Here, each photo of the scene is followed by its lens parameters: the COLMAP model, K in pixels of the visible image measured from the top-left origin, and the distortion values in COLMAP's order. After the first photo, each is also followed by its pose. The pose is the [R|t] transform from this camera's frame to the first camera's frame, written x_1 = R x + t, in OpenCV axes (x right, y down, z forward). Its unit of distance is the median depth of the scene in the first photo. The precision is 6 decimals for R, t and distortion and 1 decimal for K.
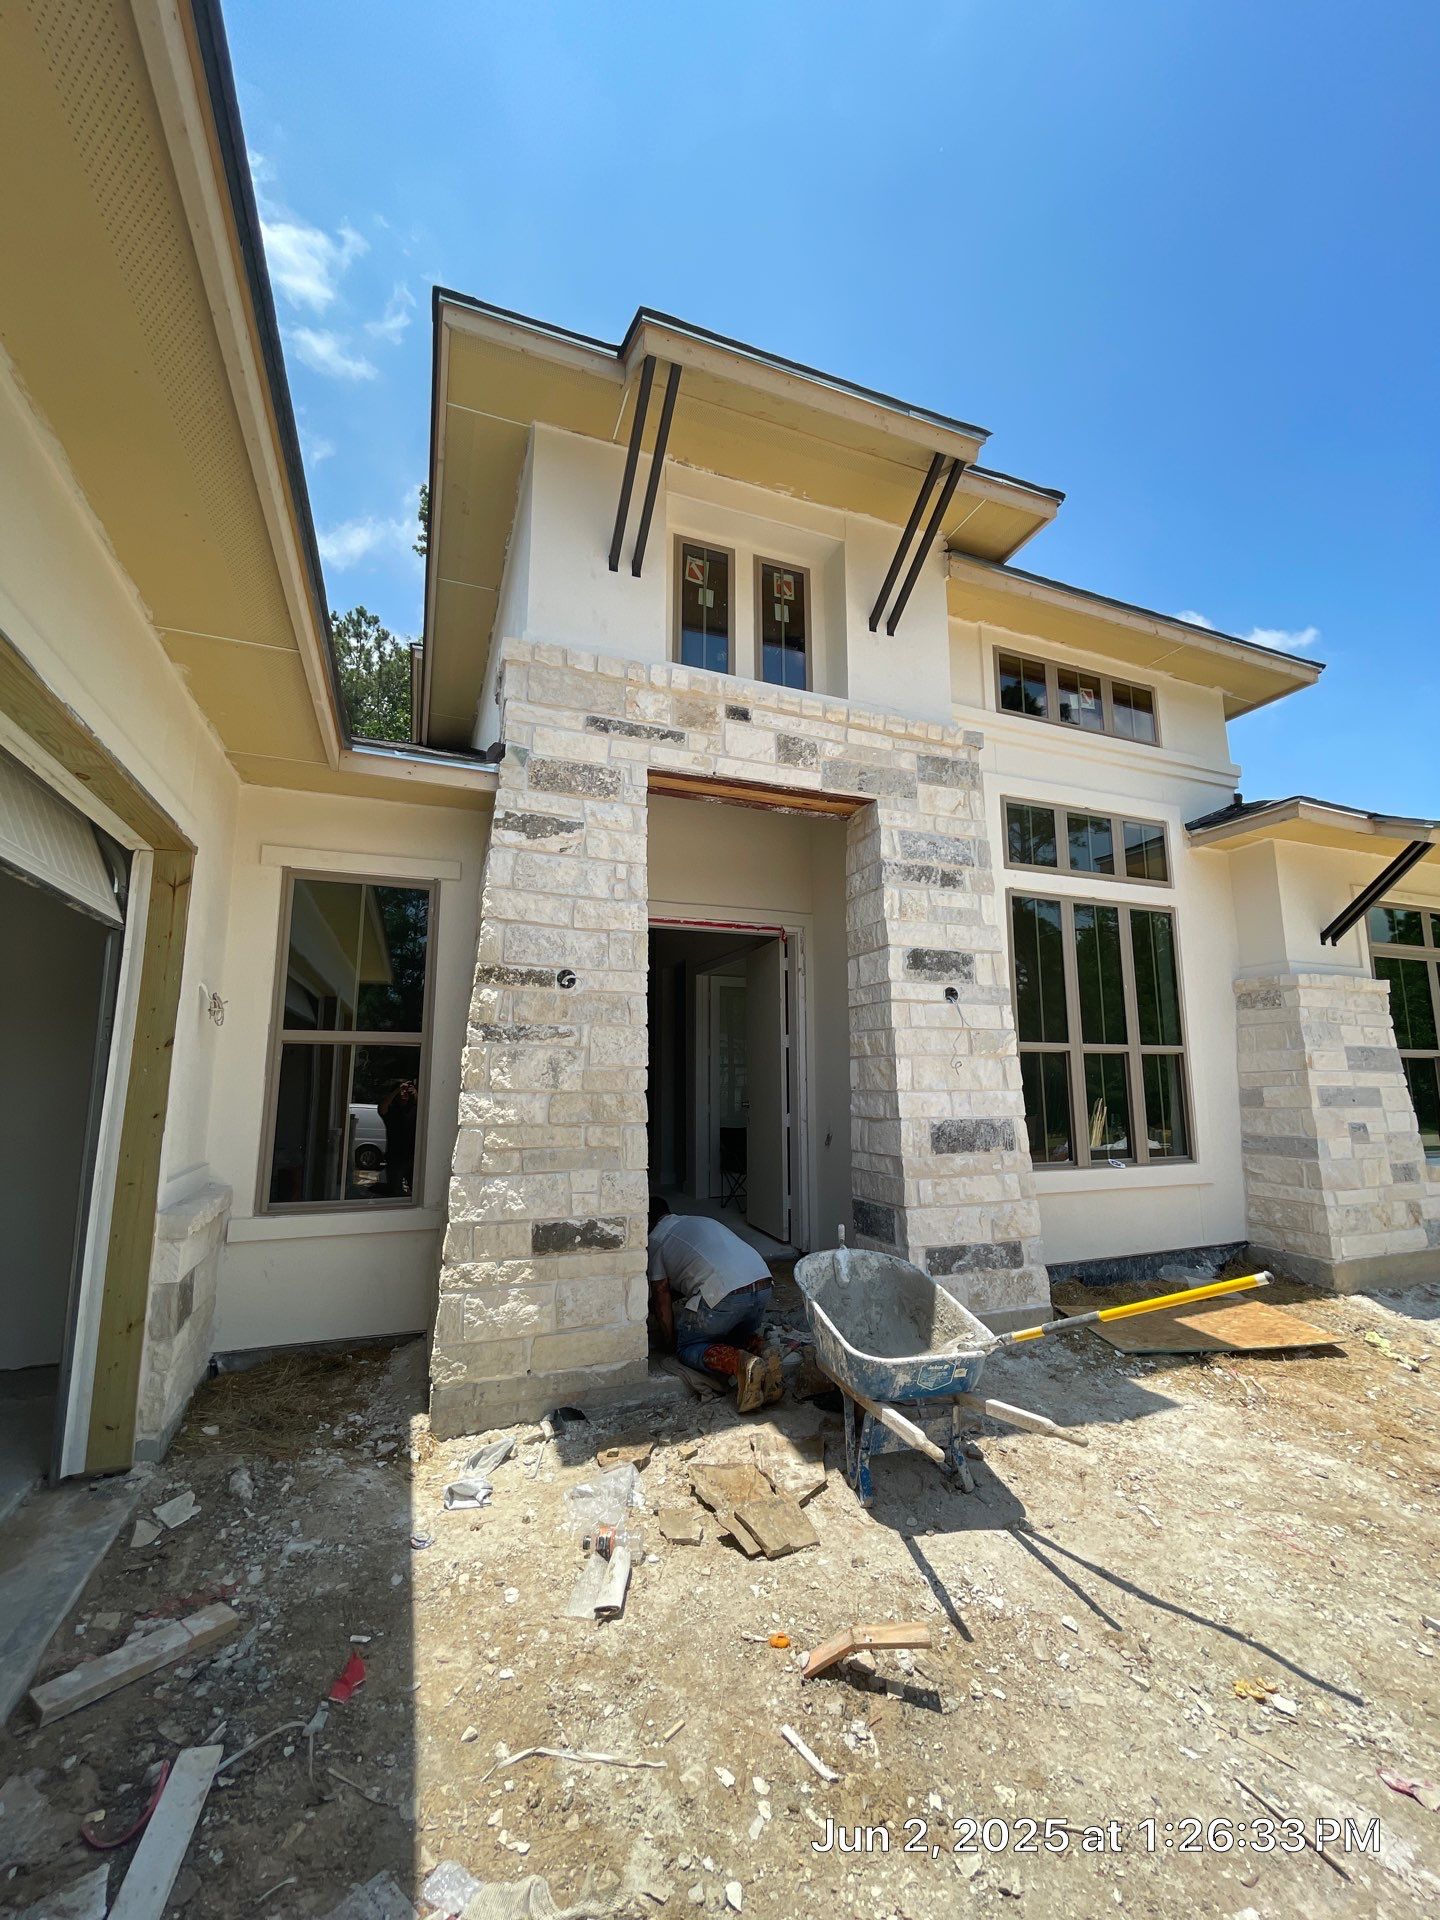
lens RADIAL K [[784.4, 0, 712.0], [0, 784.4, 956.2], [0, 0, 1]] dist [0.003199, 0.000179]
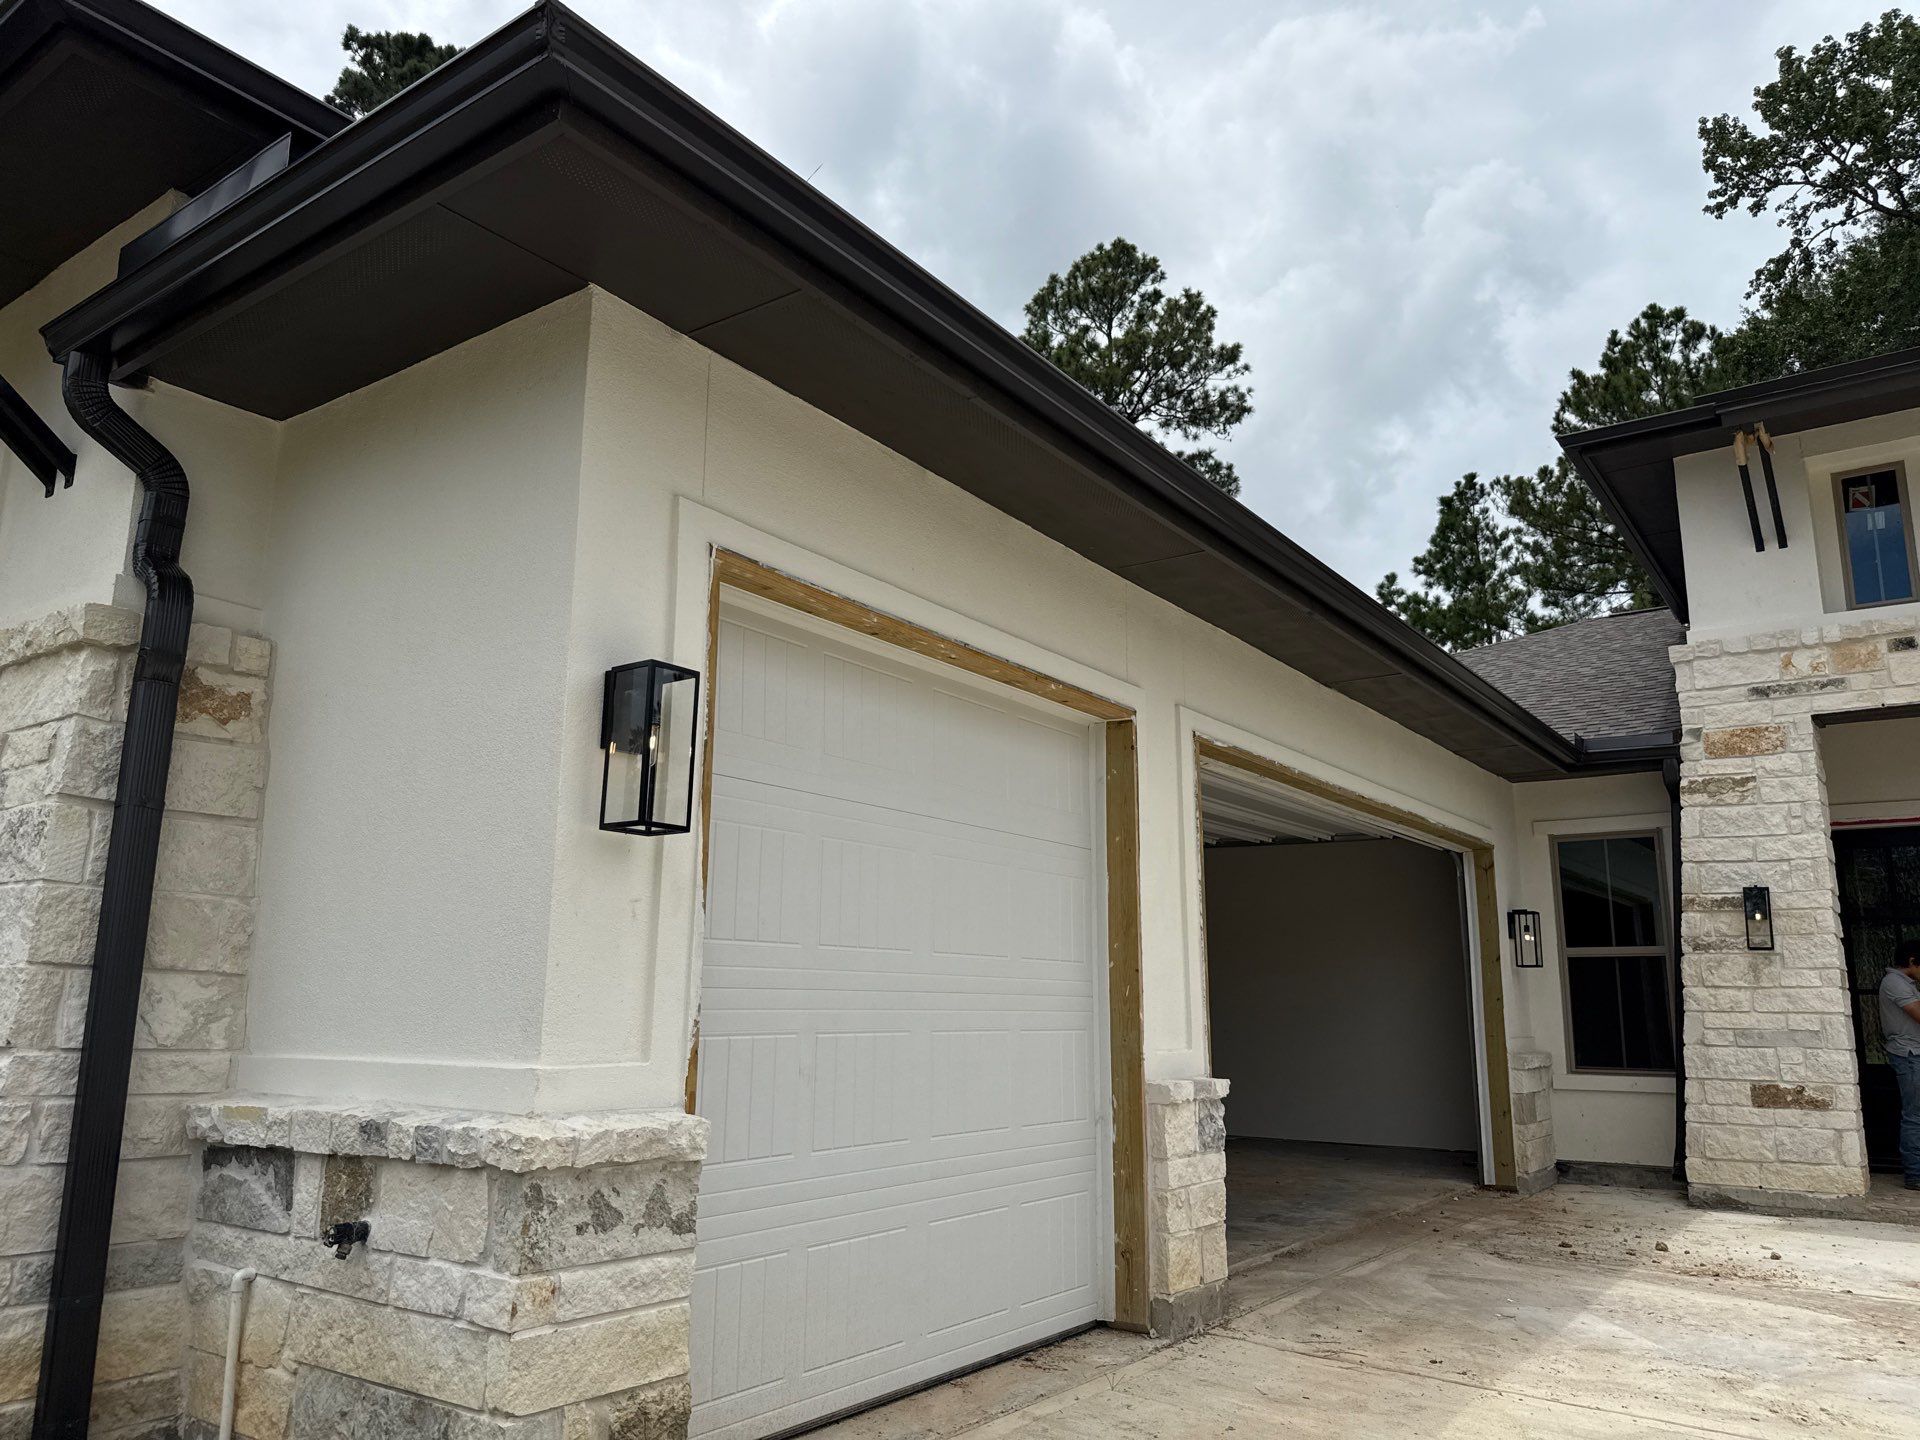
lens RADIAL K [[1333.2, 0, 963.4], [0, 1333.2, 725.5], [0, 0, 1]] dist [-0.008278, -0.013979]
pose [[0.550373, -0.170039, -0.817420, 0.917827], [0.114708, 0.985157, -0.127698, -0.126065], [0.827001, -0.023483, 0.561709, -1.291758]]
